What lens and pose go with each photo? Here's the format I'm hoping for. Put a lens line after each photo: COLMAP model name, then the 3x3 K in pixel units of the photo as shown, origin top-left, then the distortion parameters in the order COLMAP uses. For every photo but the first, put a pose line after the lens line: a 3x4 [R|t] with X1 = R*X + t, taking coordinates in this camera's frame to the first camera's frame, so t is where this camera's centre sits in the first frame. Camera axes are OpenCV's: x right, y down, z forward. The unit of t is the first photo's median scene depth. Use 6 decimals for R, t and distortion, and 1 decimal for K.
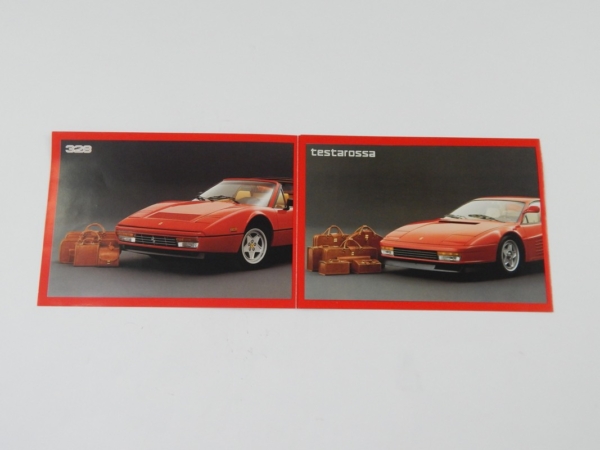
lens RADIAL K [[271.7, 0, 300.0], [0, 271.7, 242.4], [0, 0, 1]] dist [0.000161, -0.000121]
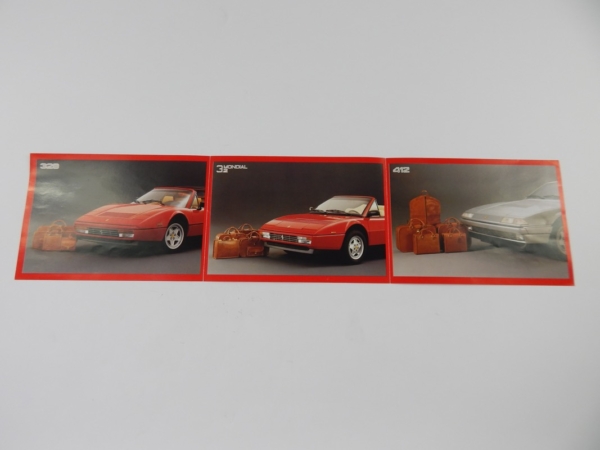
lens RADIAL K [[196.2, 0, 299.7], [0, 196.2, 235.6], [0, 0, 1]] dist [0.000189, 0.000020]
pose [[0.999994, -0.001789, -0.003127, 0.468697], [0.001805, 0.999985, 0.005149, 0.006346], [0.003118, -0.005155, 0.999982, 0.004487]]
